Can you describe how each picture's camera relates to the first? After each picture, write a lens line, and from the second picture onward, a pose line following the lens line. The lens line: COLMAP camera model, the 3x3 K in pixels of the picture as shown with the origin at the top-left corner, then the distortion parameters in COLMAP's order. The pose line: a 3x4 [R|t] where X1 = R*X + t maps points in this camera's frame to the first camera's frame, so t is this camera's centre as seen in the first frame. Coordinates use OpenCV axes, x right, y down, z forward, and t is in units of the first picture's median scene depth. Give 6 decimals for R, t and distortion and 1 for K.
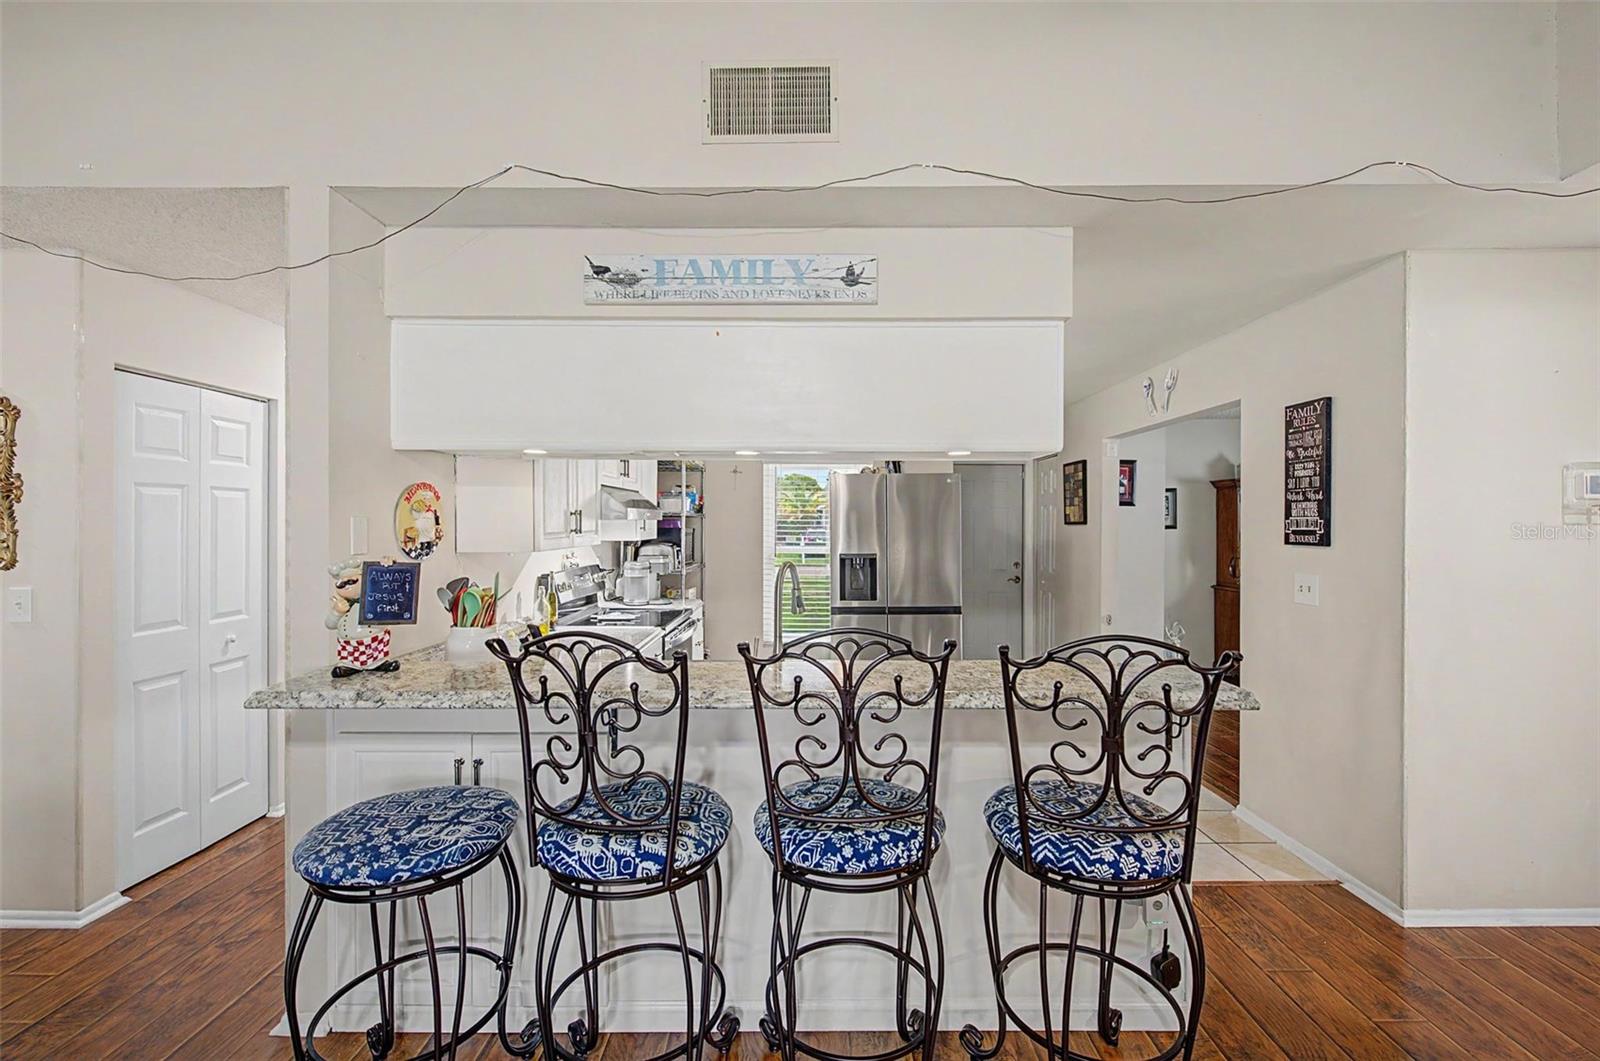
lens RADIAL K [[662.5, 0, 807.0], [0, 662.5, 517.8], [0, 0, 1]] dist [0.003171, -0.003852]
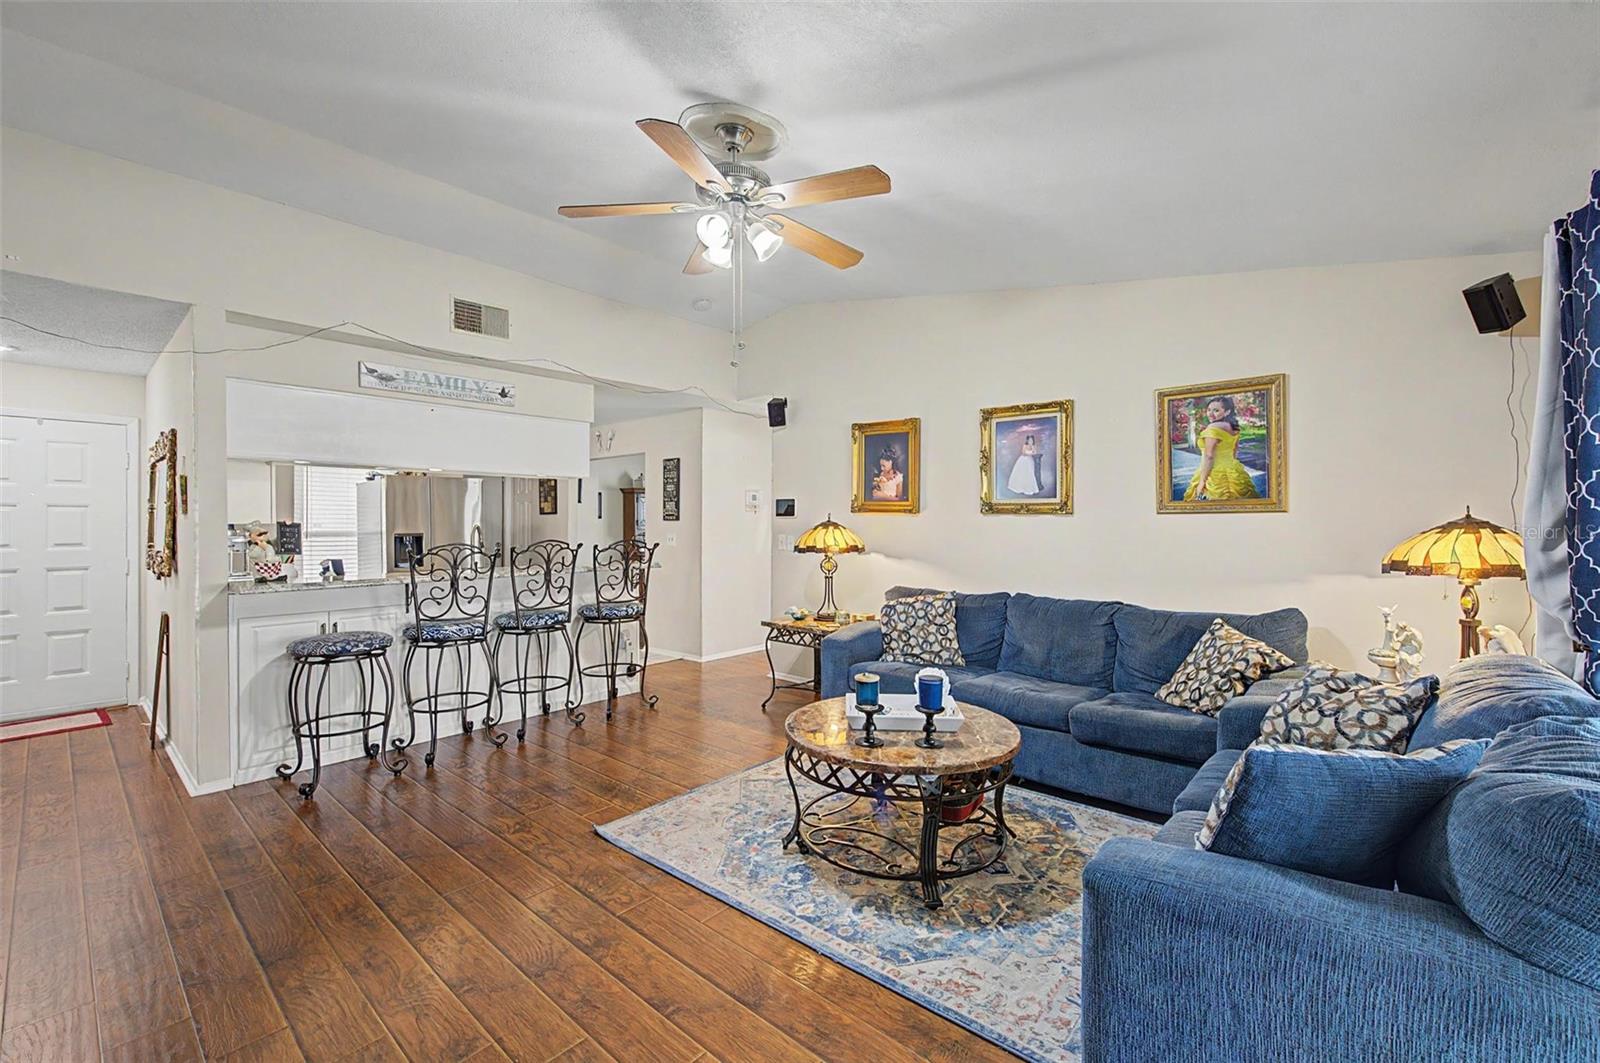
lens RADIAL K [[666.1, 0, 794.7], [0, 666.1, 524.3], [0, 0, 1]] dist [-0.002281, -0.000030]
pose [[0.667924, -0.005680, 0.744207, -0.676270], [-0.002489, 0.999948, 0.009866, 0.030454], [-0.744225, -0.008442, 0.667876, -0.857926]]
